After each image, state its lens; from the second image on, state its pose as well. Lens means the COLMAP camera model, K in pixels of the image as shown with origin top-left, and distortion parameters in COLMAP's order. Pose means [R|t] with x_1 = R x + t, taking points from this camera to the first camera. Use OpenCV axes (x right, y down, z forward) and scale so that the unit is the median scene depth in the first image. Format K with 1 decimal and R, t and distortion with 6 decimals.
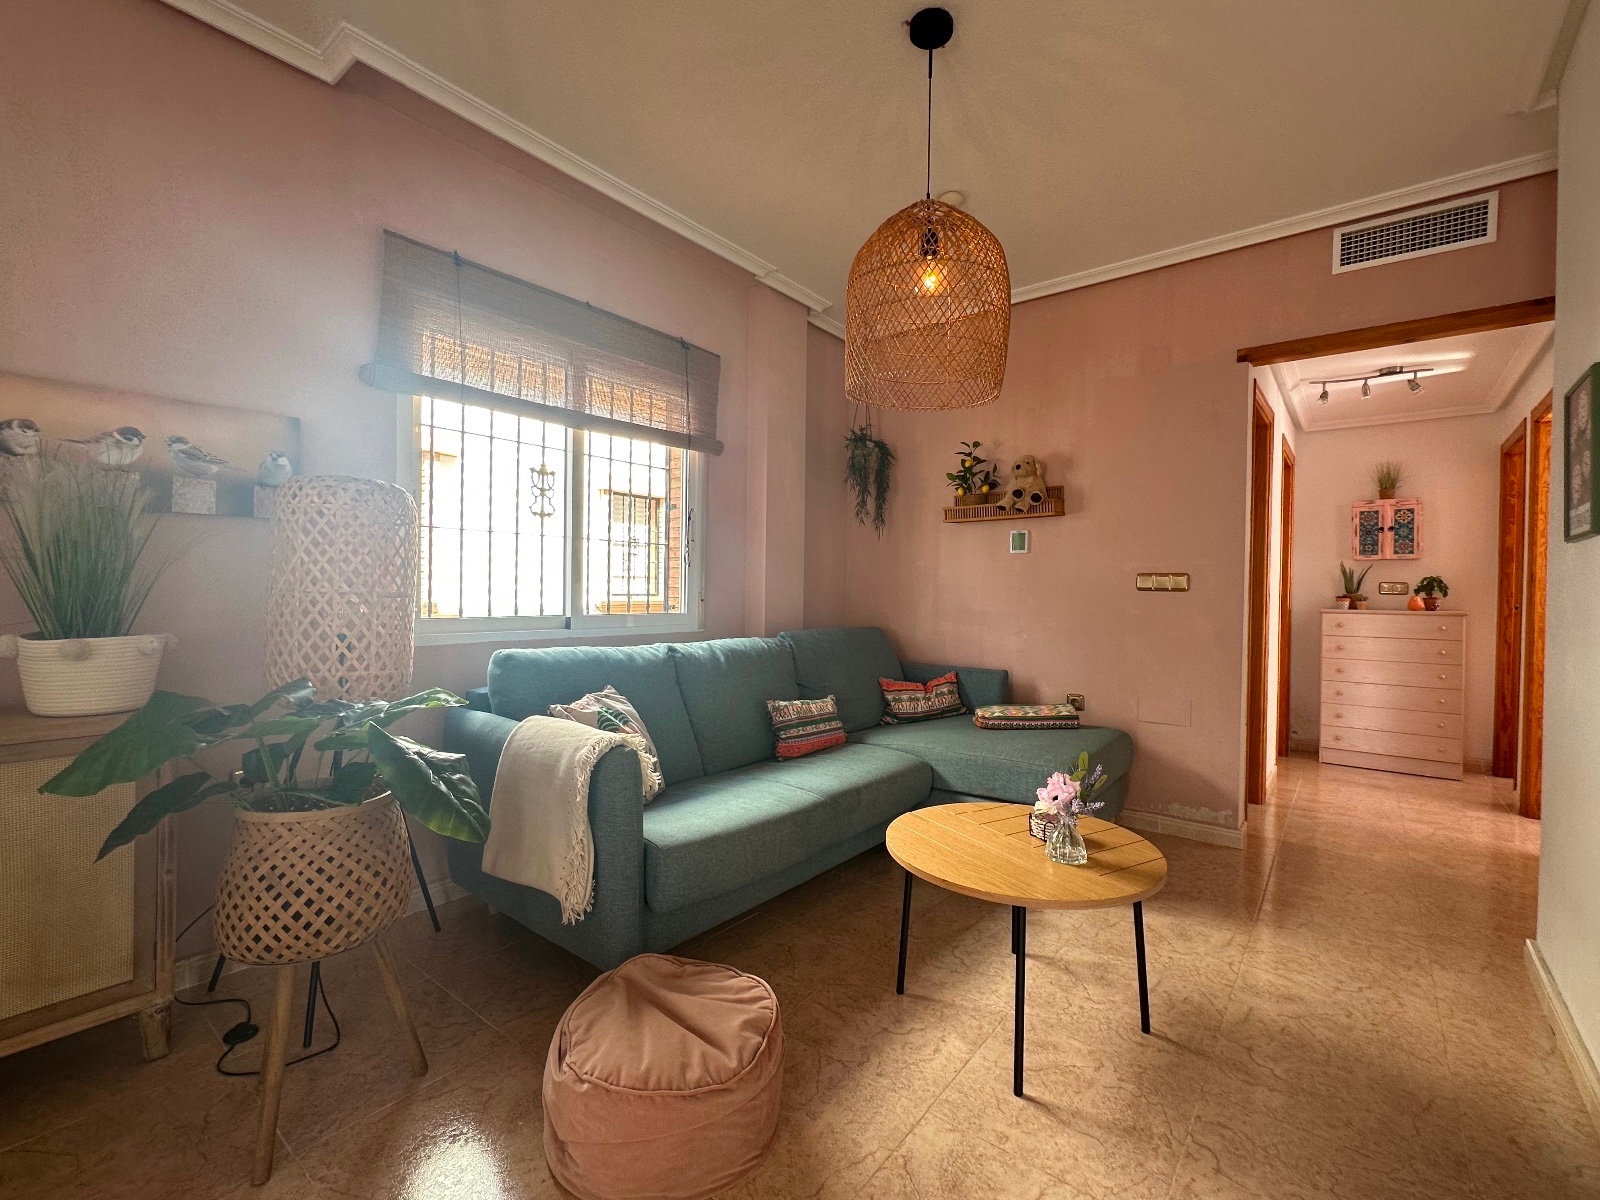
lens RADIAL K [[705.8, 0, 801.5], [0, 705.8, 594.2], [0, 0, 1]] dist [0.000979, 0.000650]
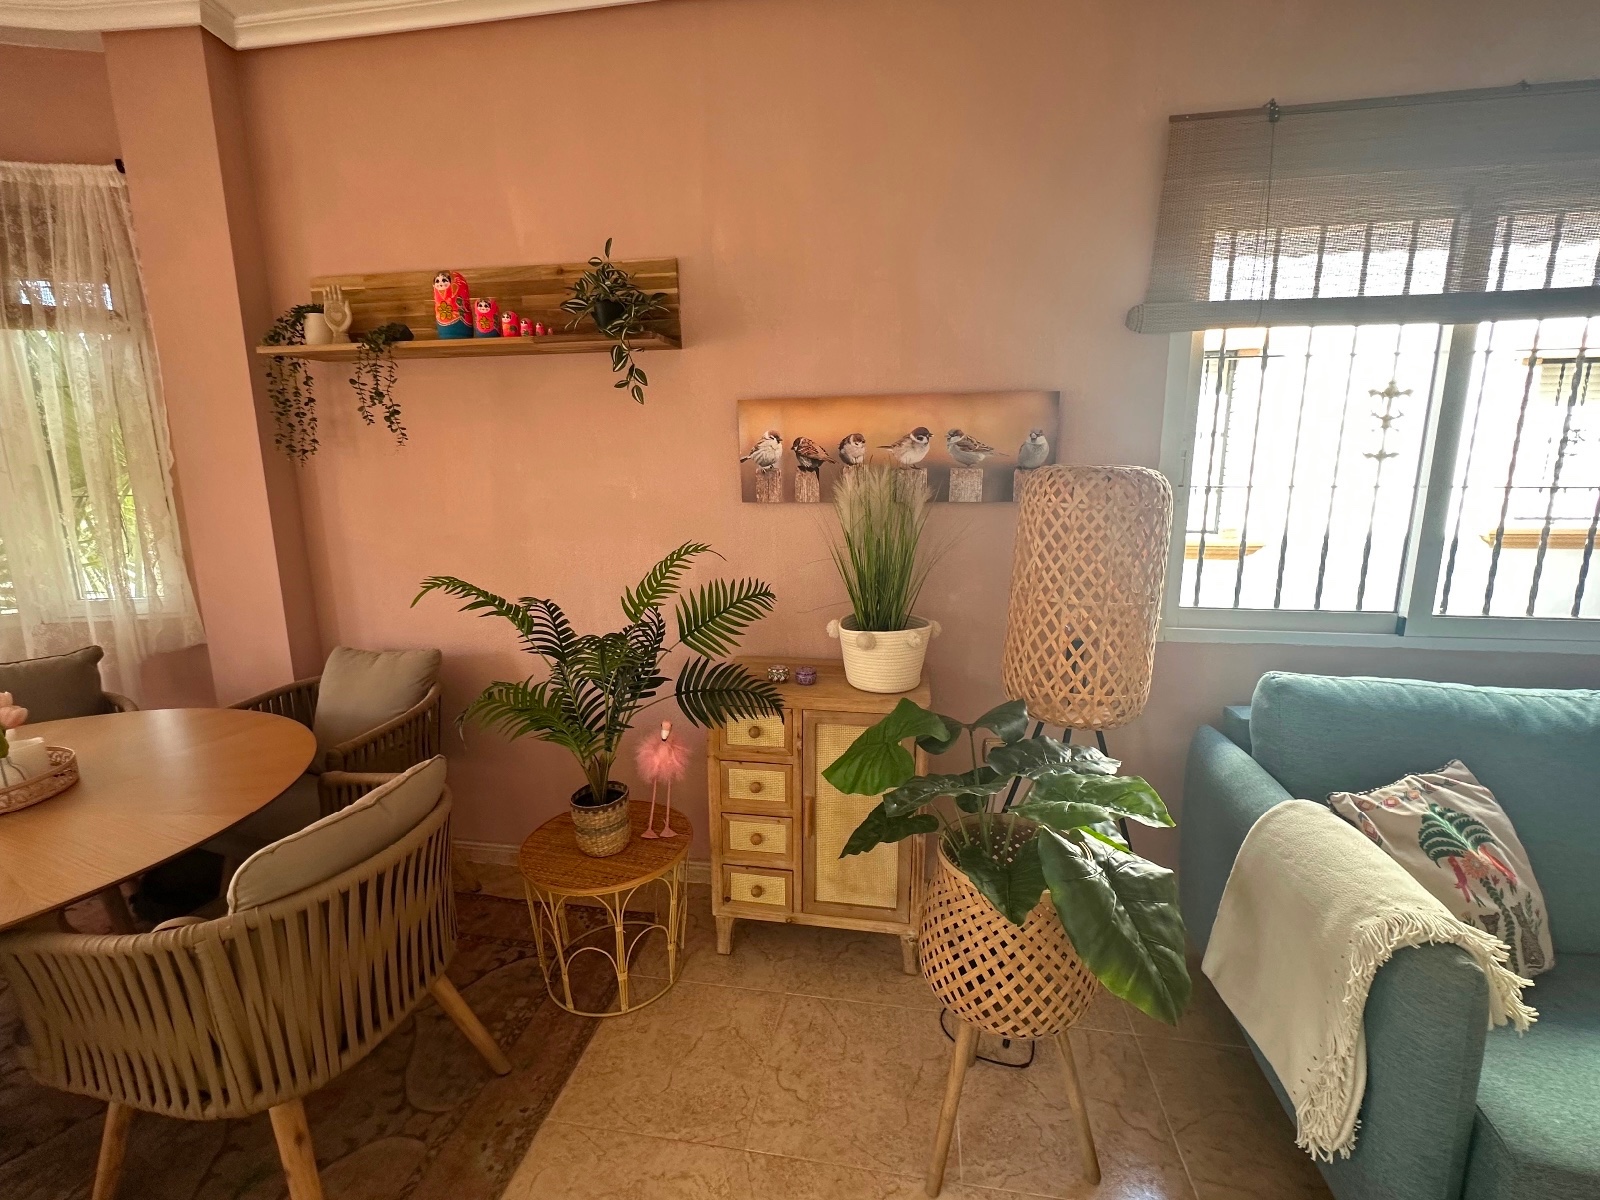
lens RADIAL K [[705.8, 0, 800.1], [0, 705.8, 606.5], [0, 0, 1]] dist [0.000979, 0.000650]
pose [[0.497322, 0.153134, -0.853944, -0.047288], [0.002869, 0.984003, 0.178128, -0.111720], [0.867561, -0.091037, 0.488927, 0.195117]]
